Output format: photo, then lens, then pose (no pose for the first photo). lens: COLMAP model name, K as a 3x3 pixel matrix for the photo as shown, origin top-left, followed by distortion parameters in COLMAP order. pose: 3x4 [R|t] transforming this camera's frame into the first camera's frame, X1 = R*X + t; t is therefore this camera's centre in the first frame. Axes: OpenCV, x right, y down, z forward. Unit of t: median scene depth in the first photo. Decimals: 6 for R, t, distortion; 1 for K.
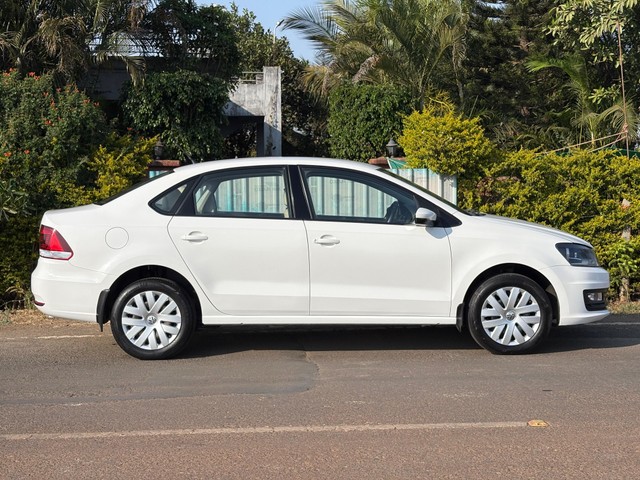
lens RADIAL K [[475.4, 0, 318.9], [0, 475.4, 252.9], [0, 0, 1]] dist [0.066459, -0.068523]
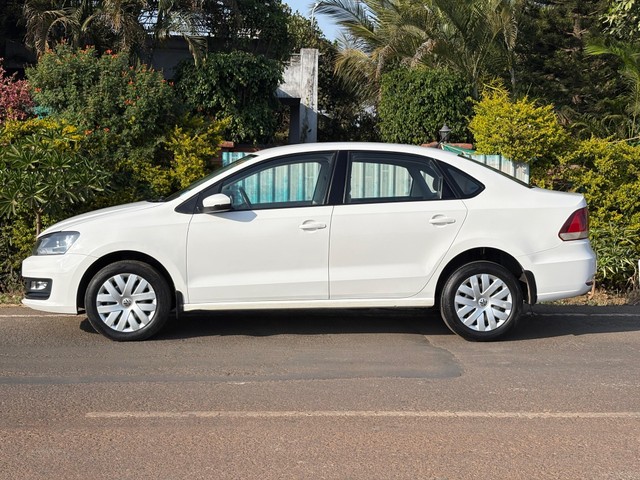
lens RADIAL K [[478.6, 0, 320.0], [0, 478.6, 240.0], [0, 0, 1]] dist [0.060826, -0.058129]
pose [[0.999746, 0.022520, 0.000366, -0.142089], [-0.022522, 0.999724, 0.006688, 0.001148], [-0.000215, -0.006694, 0.999978, -0.003920]]
